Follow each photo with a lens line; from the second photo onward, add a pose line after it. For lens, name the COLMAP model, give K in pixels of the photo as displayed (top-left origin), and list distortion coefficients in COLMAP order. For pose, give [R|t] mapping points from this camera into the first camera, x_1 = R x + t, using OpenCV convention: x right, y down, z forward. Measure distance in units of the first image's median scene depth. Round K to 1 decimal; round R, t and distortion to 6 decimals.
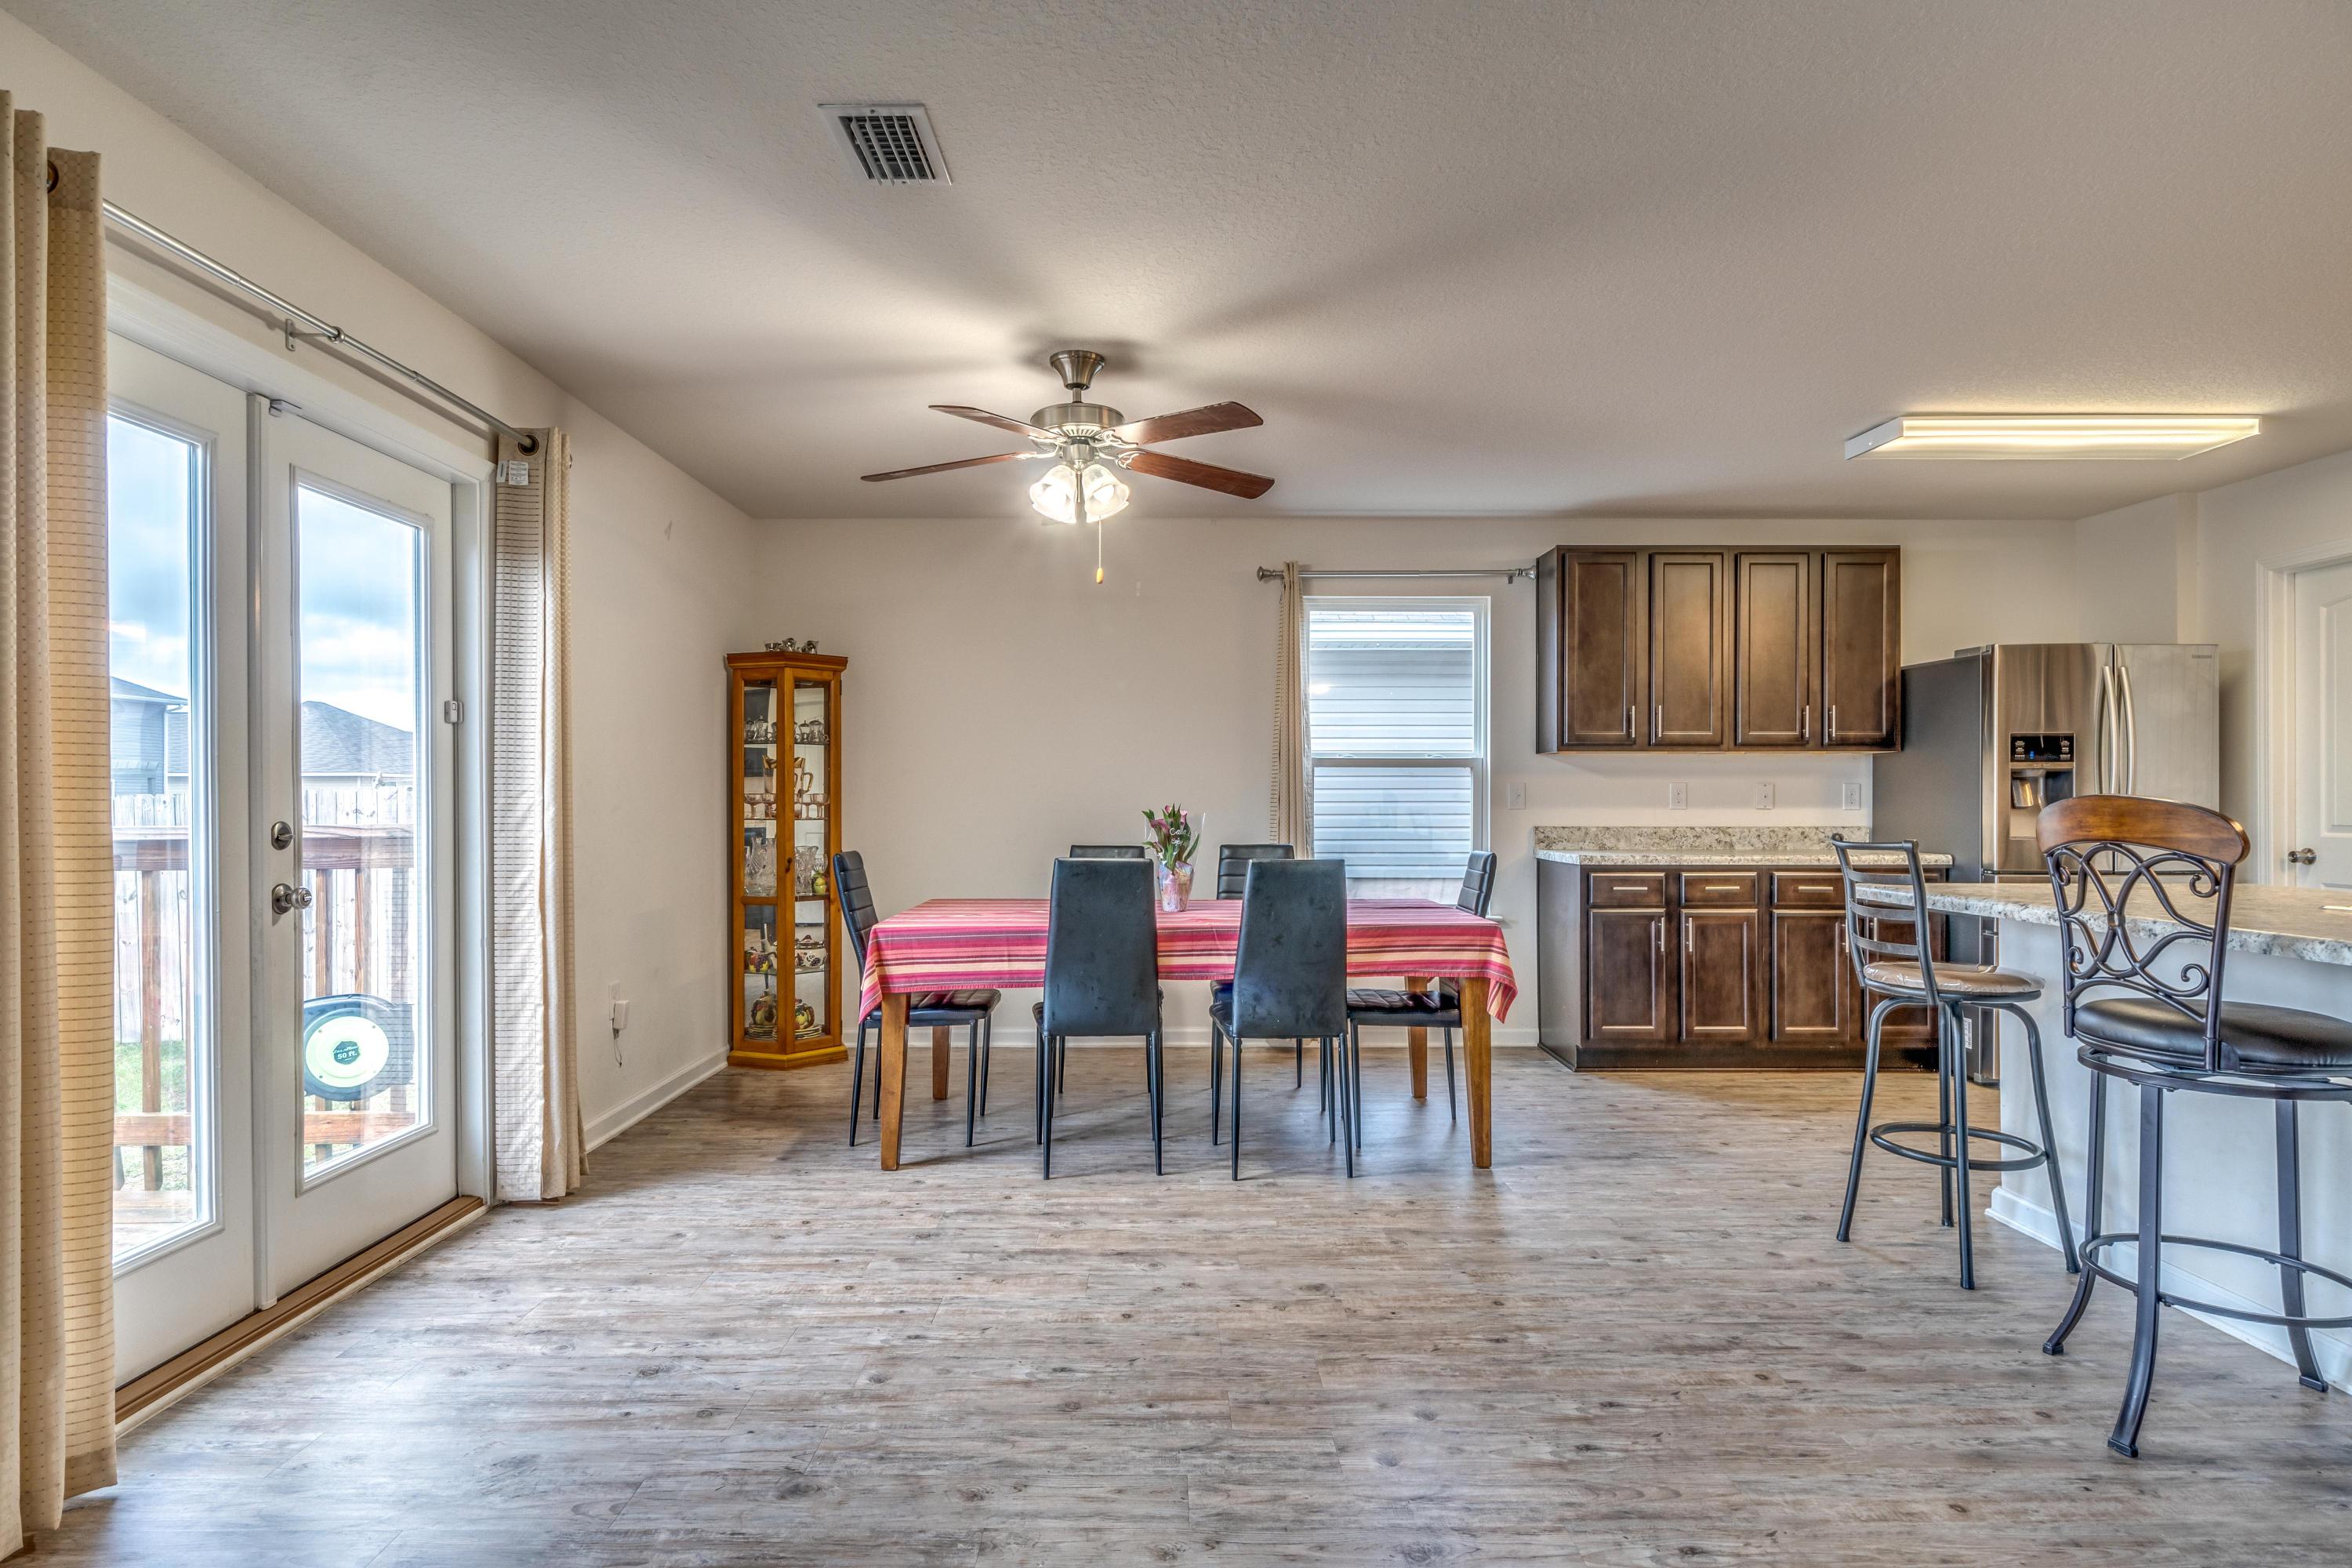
lens RADIAL K [[1219.8, 0, 1174.6], [0, 1219.8, 801.9], [0, 0, 1]] dist [-0.002778, -0.004287]
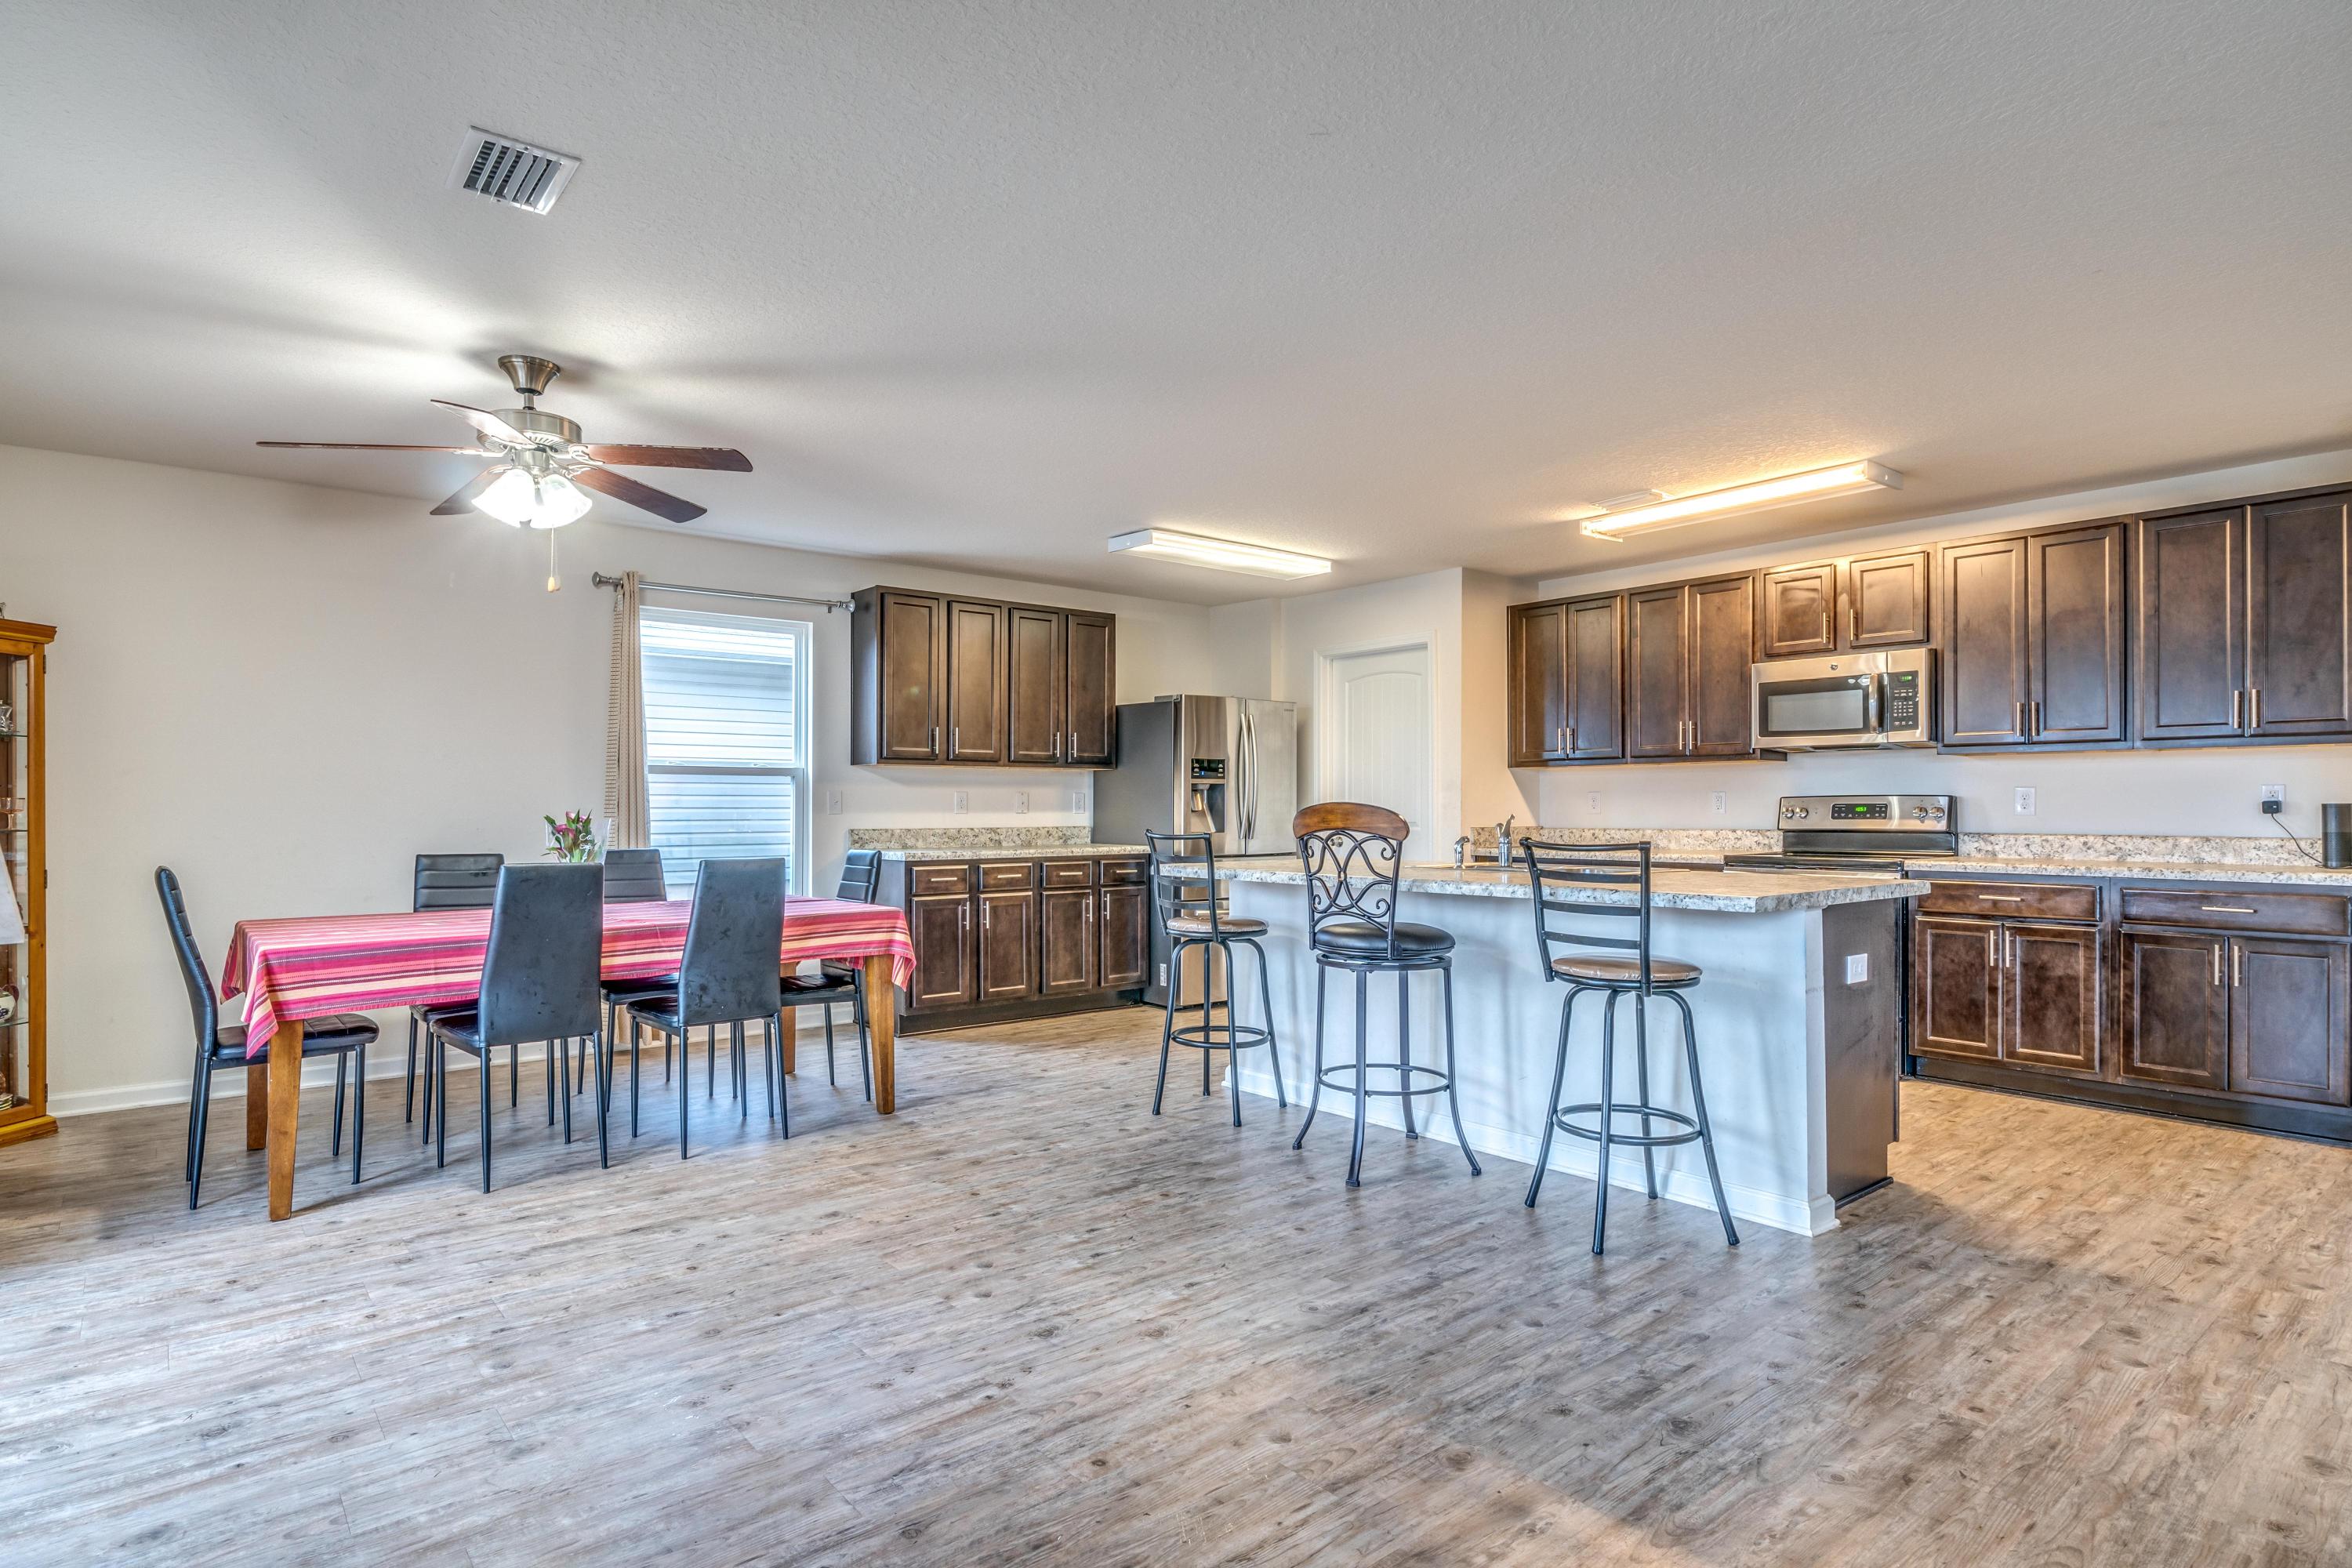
lens RADIAL K [[1219.8, 0, 1158.3], [0, 1219.8, 809.2], [0, 0, 1]] dist [-0.002778, -0.004287]
pose [[0.780305, -0.002167, 0.625395, -0.290348], [0.001327, 0.999997, 0.001809, 0.000243], [-0.625397, -0.000581, 0.780306, -0.098256]]
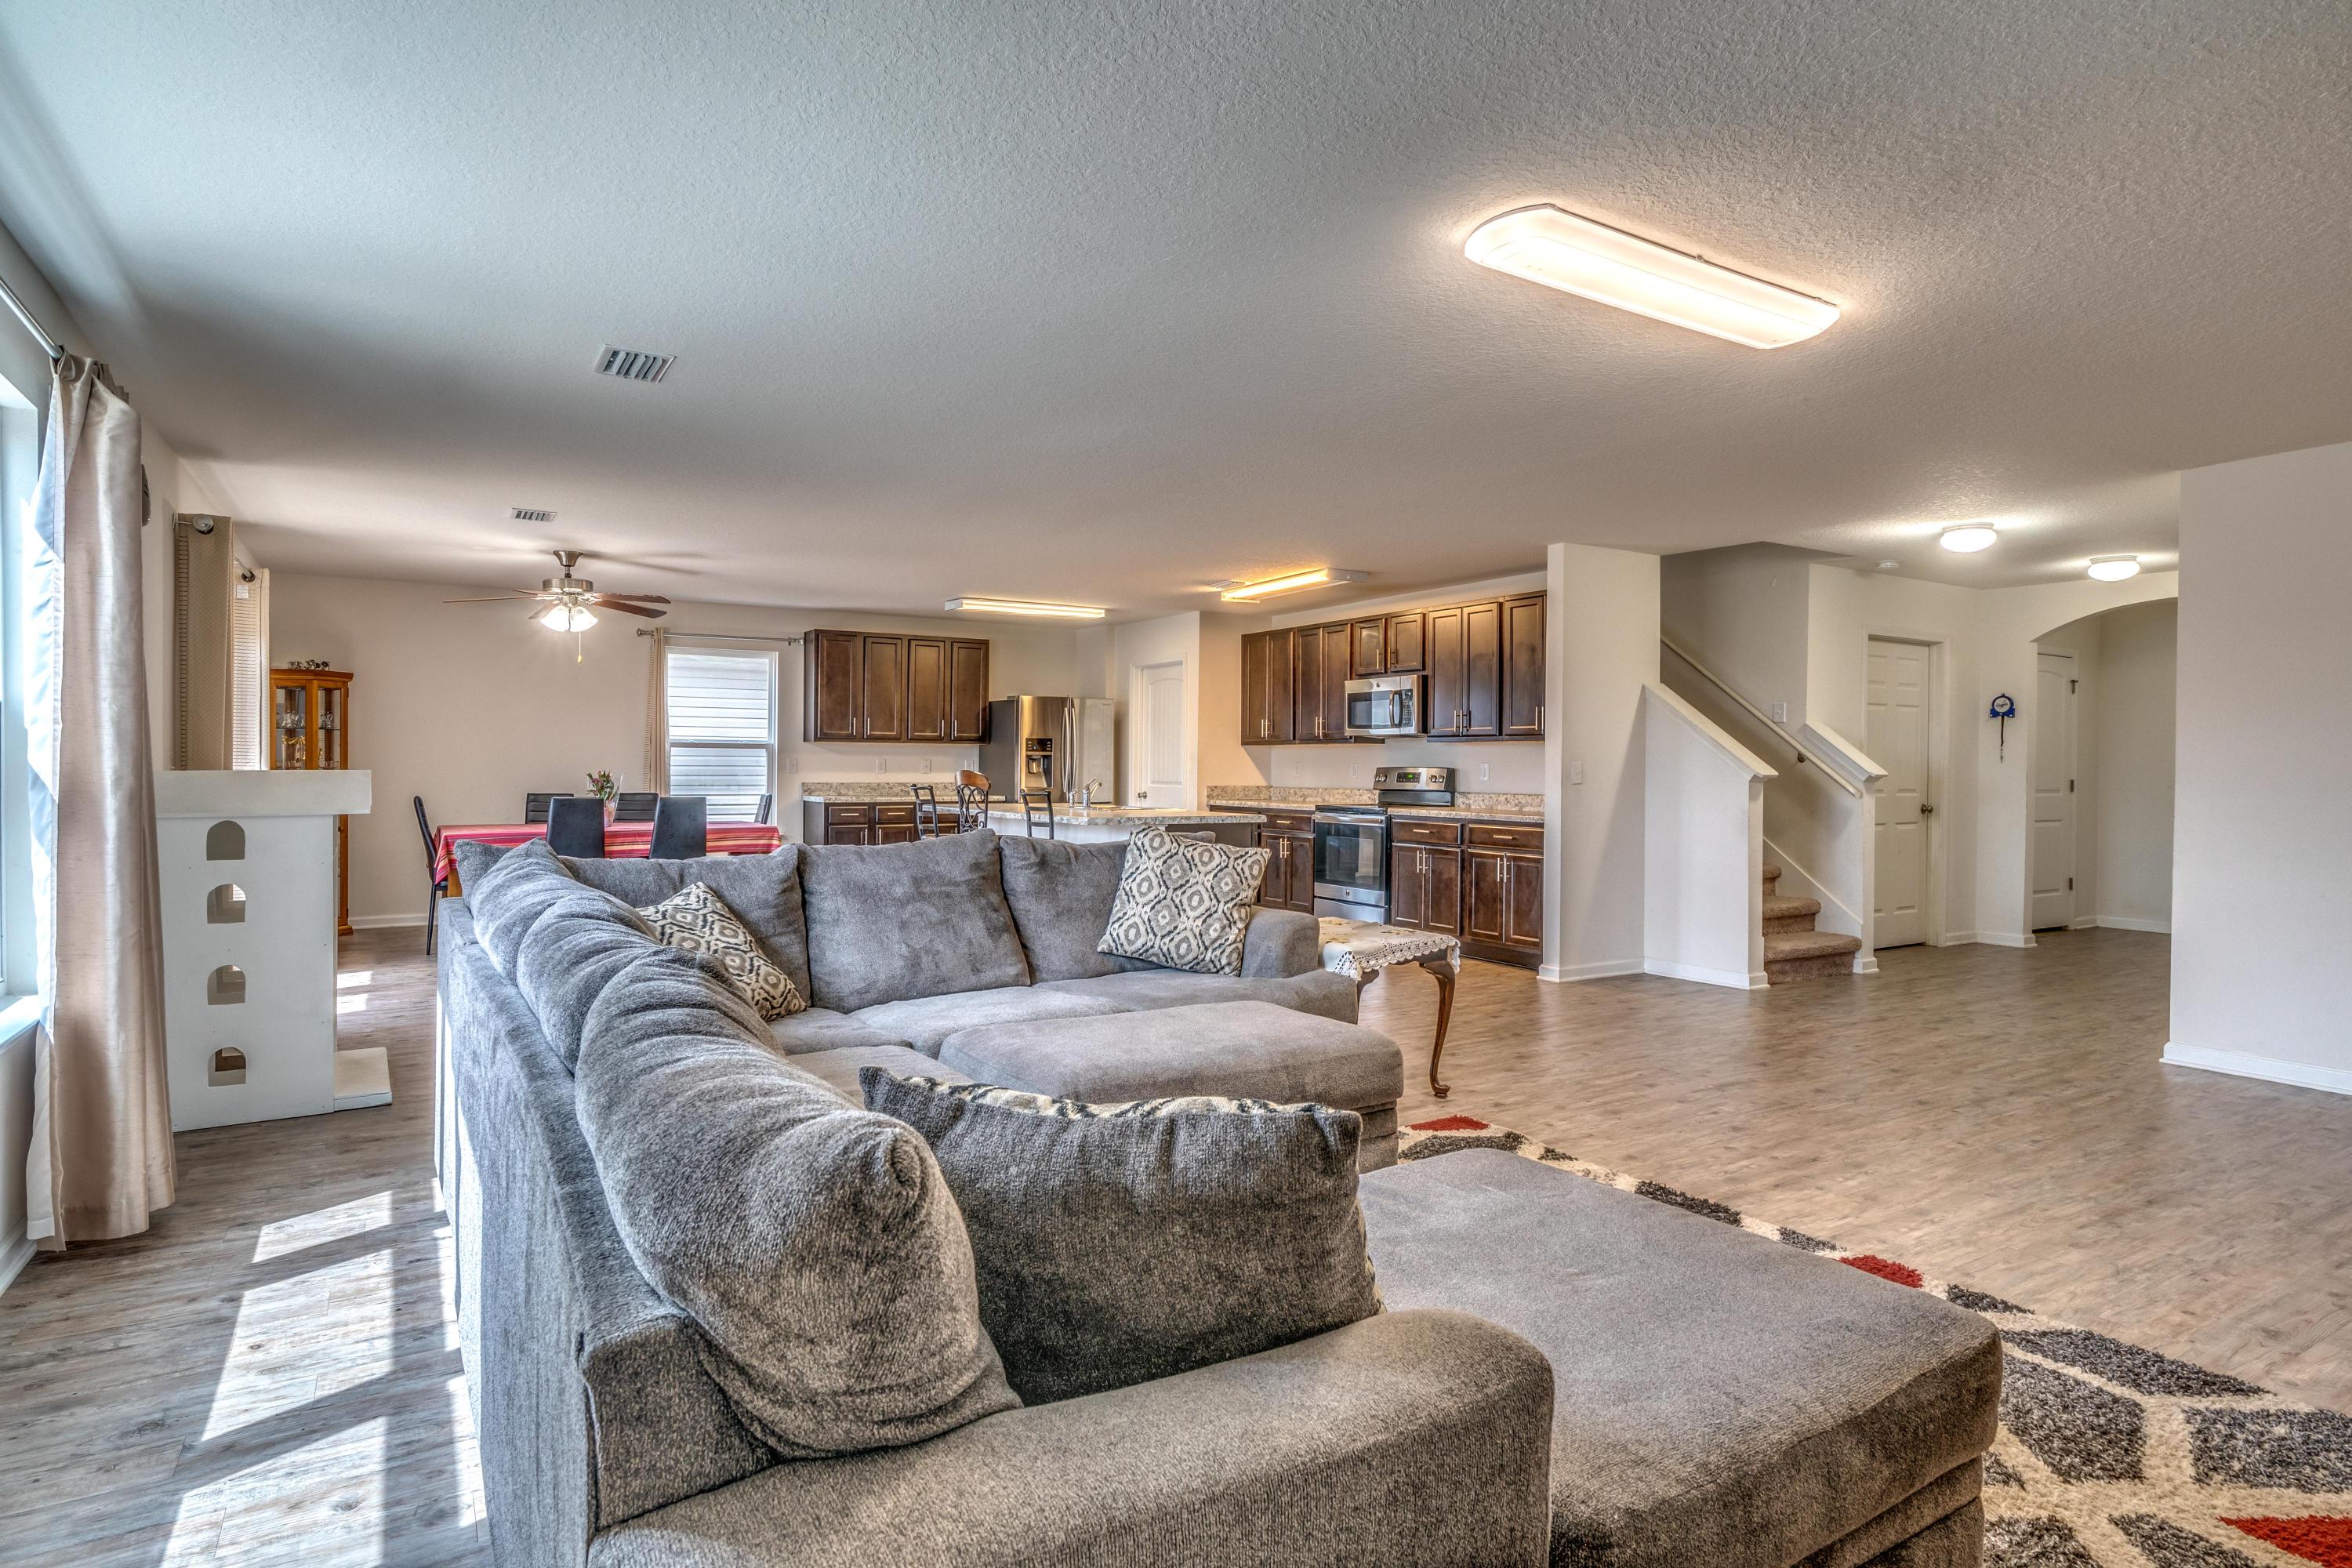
lens RADIAL K [[1274.4, 0, 1172.6], [0, 1274.4, 770.4], [0, 0, 1]] dist [-0.000667, -0.003839]
pose [[0.858693, 0.006056, 0.512455, -0.292889], [-0.008056, 0.999966, 0.001682, -0.007852], [-0.512427, -0.005573, 0.858713, -1.322394]]
